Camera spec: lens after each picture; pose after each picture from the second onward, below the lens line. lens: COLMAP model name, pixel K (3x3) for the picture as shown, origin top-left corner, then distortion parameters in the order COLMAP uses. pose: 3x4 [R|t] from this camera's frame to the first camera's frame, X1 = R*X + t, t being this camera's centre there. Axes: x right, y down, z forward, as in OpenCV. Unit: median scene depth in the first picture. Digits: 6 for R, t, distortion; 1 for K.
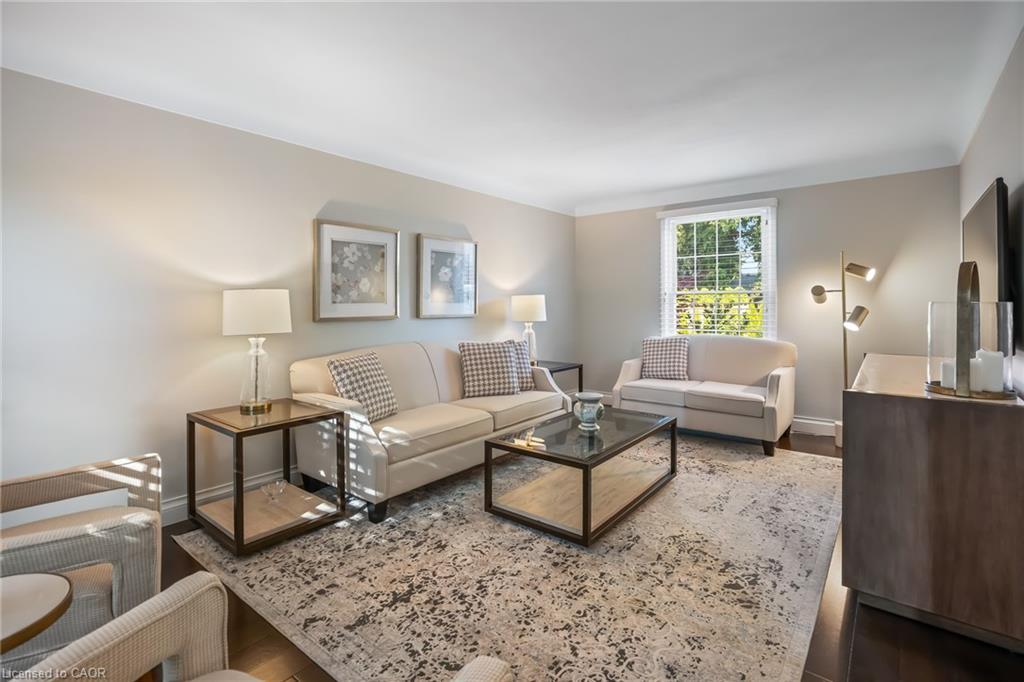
lens RADIAL K [[477.6, 0, 507.7], [0, 477.6, 306.3], [0, 0, 1]] dist [-0.008580, 0.000453]
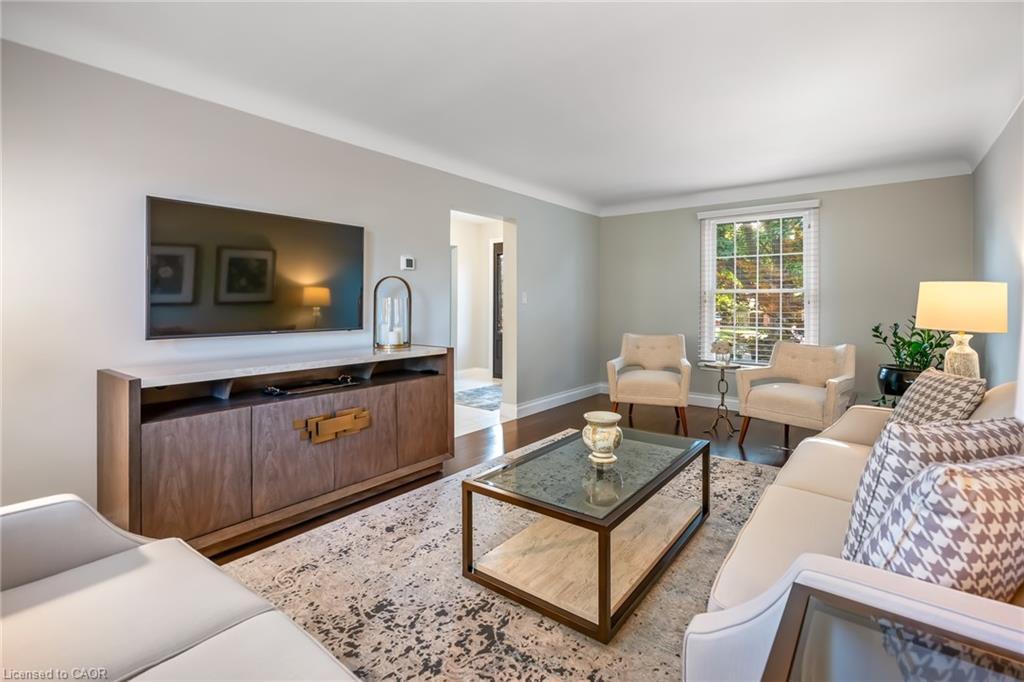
lens RADIAL K [[477.6, 0, 507.7], [0, 477.6, 306.3], [0, 0, 1]] dist [-0.008580, 0.000453]
pose [[-0.999943, 0.001604, -0.010587, 0.452977], [0.001449, 0.999892, 0.014594, -0.002464], [0.010610, 0.014578, -0.999837, 2.412617]]
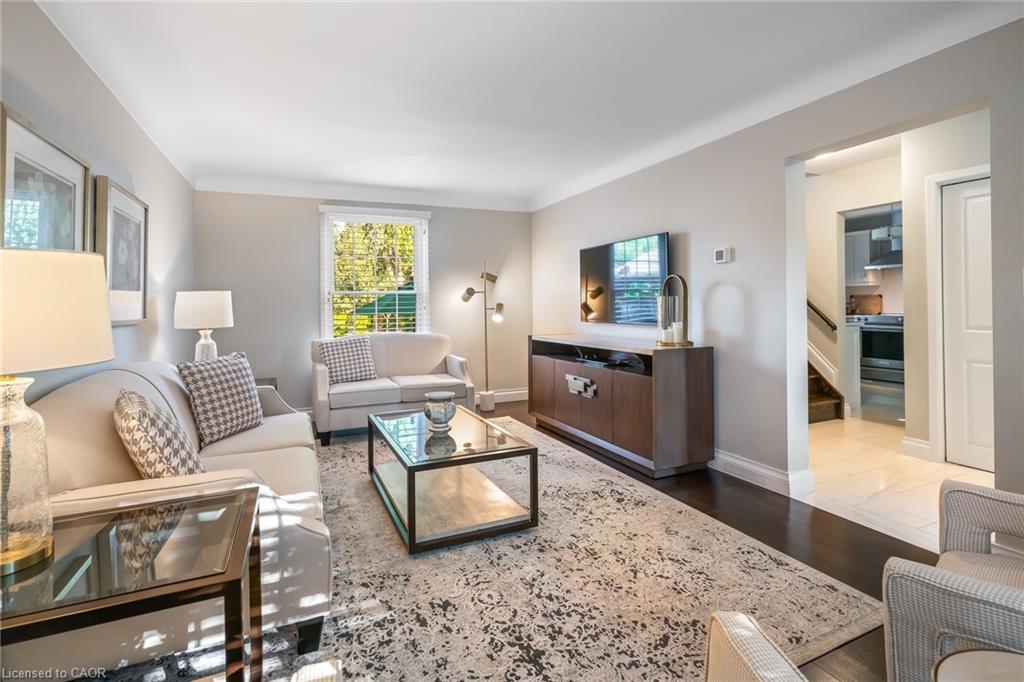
lens RADIAL K [[491.2, 0, 508.9], [0, 491.2, 301.6], [0, 0, 1]] dist [-0.005096, -0.000239]
pose [[0.457703, 0.002505, 0.889101, -0.879672], [0.017752, 0.999771, -0.011955, 0.019765], [-0.888928, 0.021255, 0.457554, 0.576918]]
